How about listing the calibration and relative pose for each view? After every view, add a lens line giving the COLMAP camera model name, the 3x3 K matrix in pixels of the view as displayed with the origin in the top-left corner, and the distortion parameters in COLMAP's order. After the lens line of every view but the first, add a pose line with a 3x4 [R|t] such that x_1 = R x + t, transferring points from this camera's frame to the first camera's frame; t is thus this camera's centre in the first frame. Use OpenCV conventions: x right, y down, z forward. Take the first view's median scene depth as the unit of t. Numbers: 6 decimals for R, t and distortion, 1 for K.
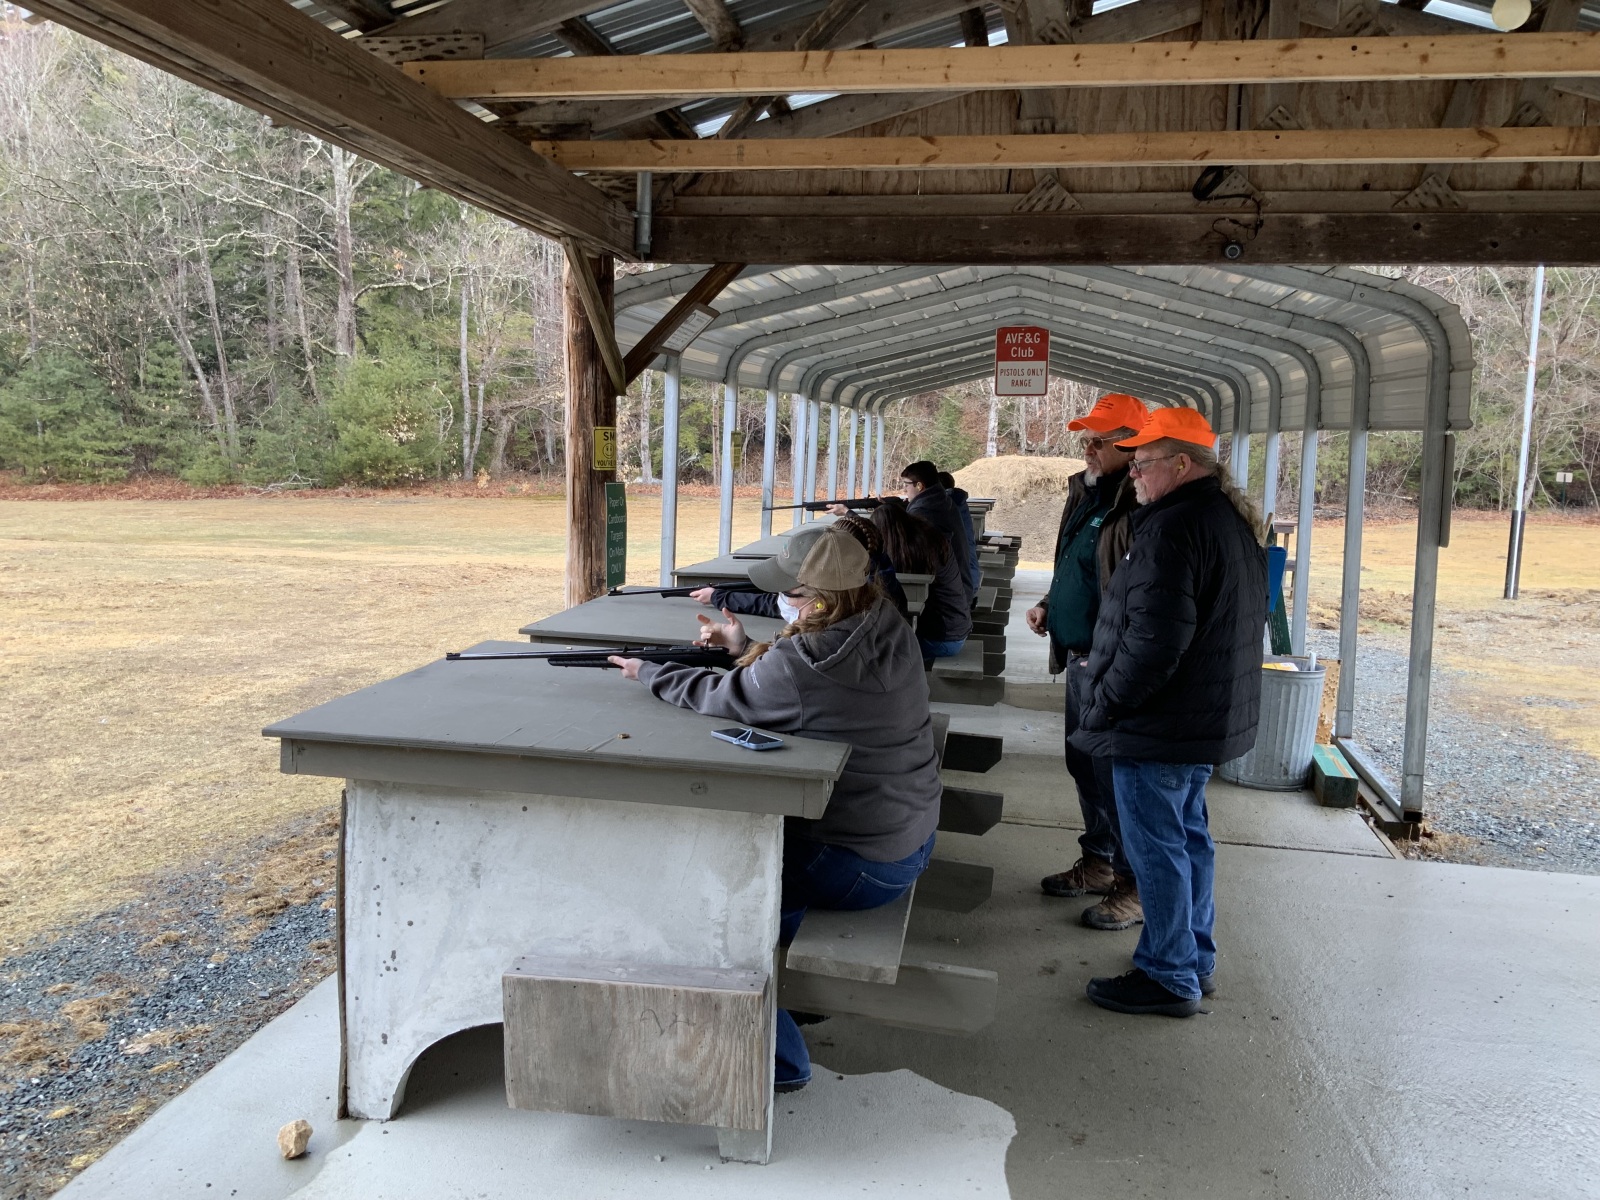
lens RADIAL K [[1318.0, 0, 787.5], [0, 1318.0, 595.1], [0, 0, 1]] dist [0.060166, -0.100749]
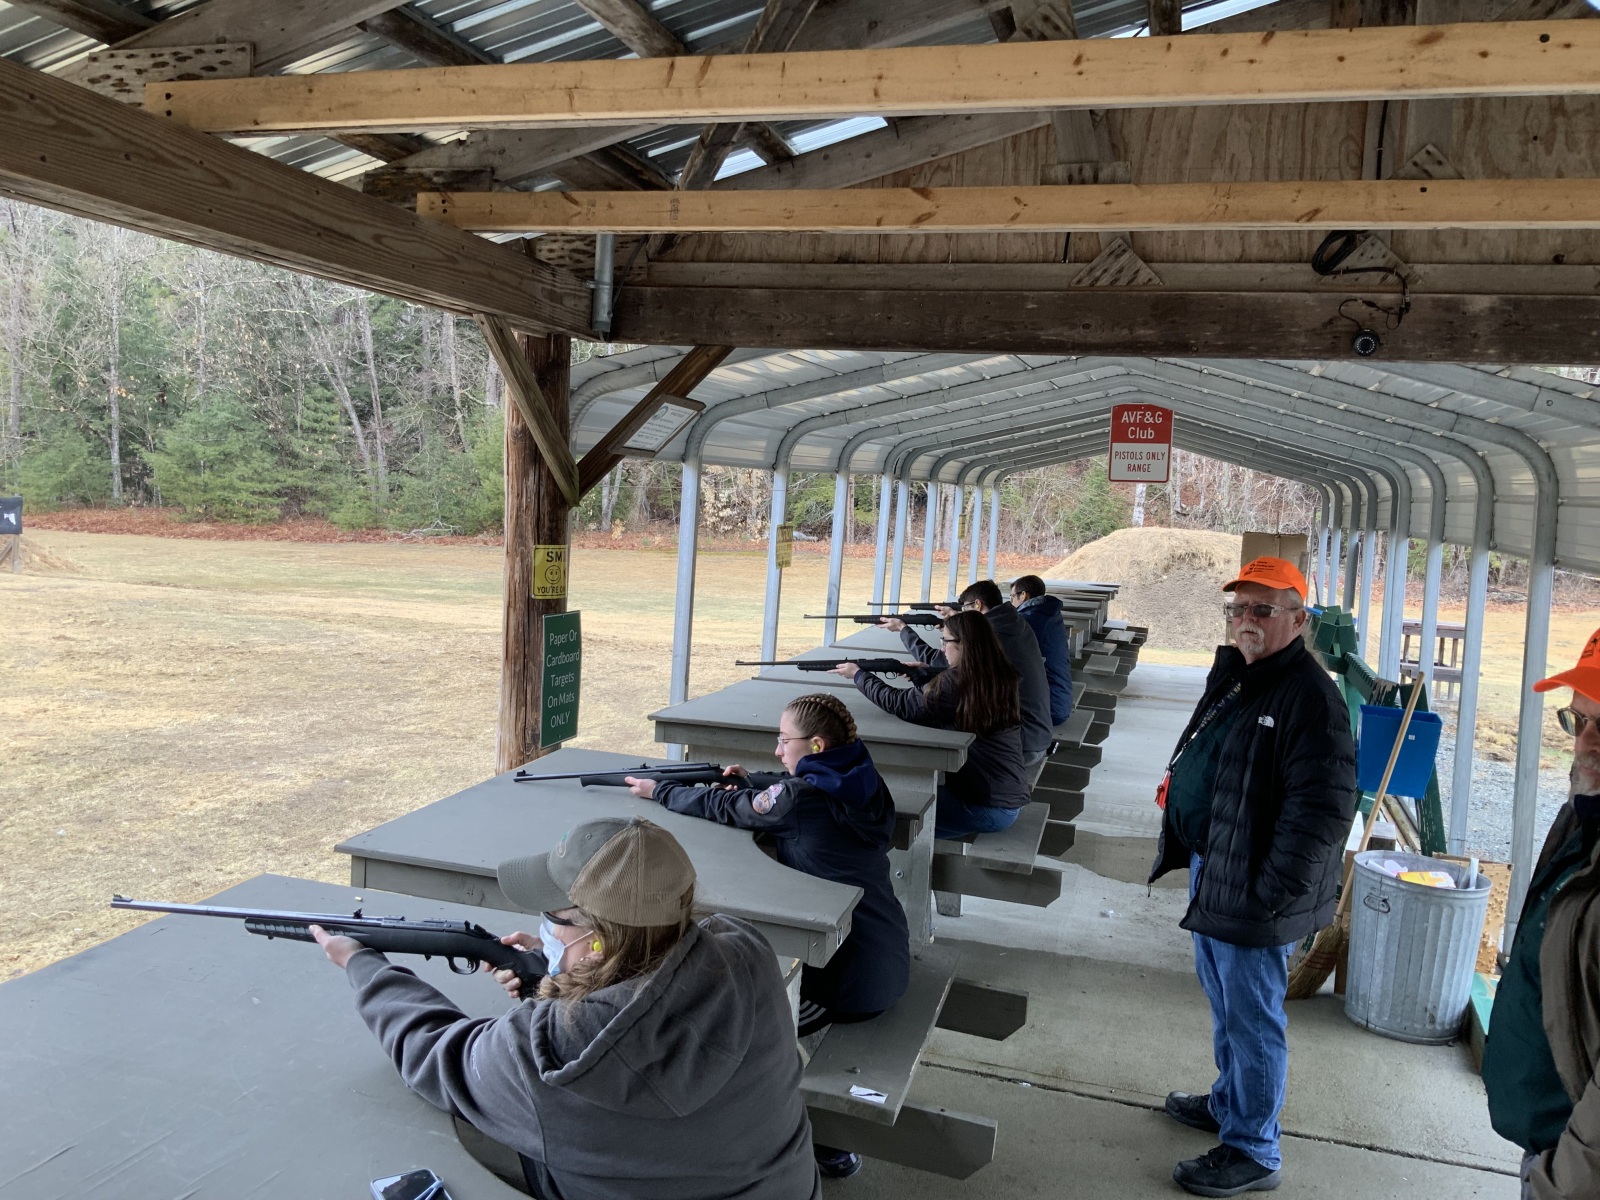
lens RADIAL K [[1318.0, 0, 791.7], [0, 1318.0, 599.5], [0, 0, 1]] dist [0.060166, -0.100749]
pose [[0.993625, 0.035676, -0.106943, 0.095393], [-0.039409, 0.998678, -0.033000, -0.074849], [0.105625, 0.037004, 0.993717, 0.223064]]
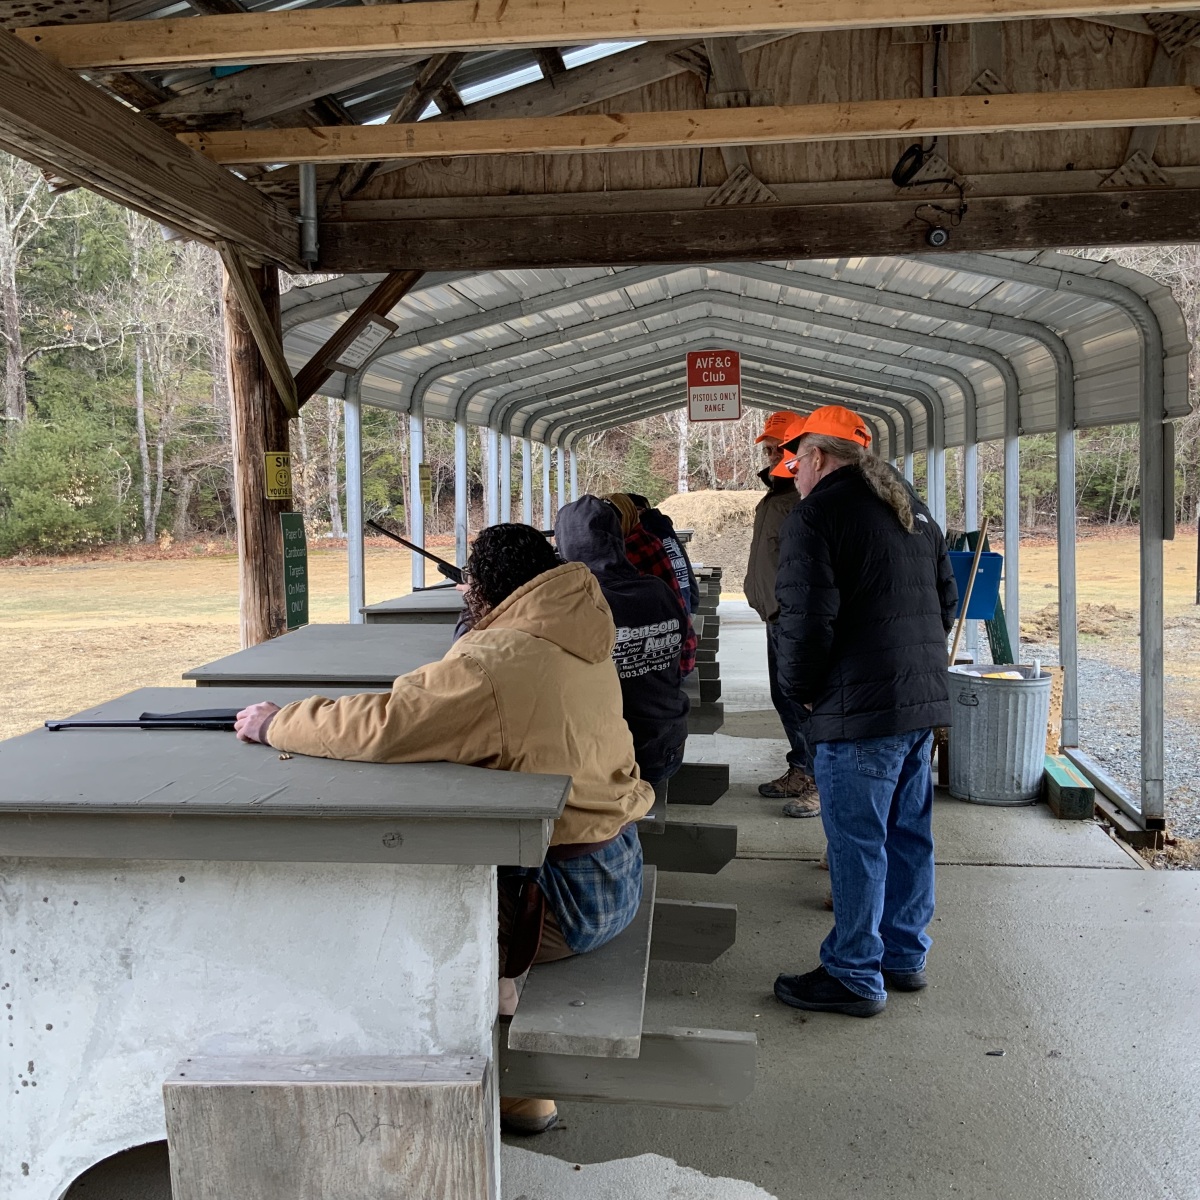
lens RADIAL K [[1321.9, 0, 589.2], [0, 1321.9, 597.4], [0, 0, 1]] dist [0.024058, 0.000000]
pose [[0.995571, -0.050495, 0.079296, -0.001045], [0.053163, 0.998076, -0.031905, 0.013483], [-0.077533, 0.035979, 0.996340, 0.076647]]
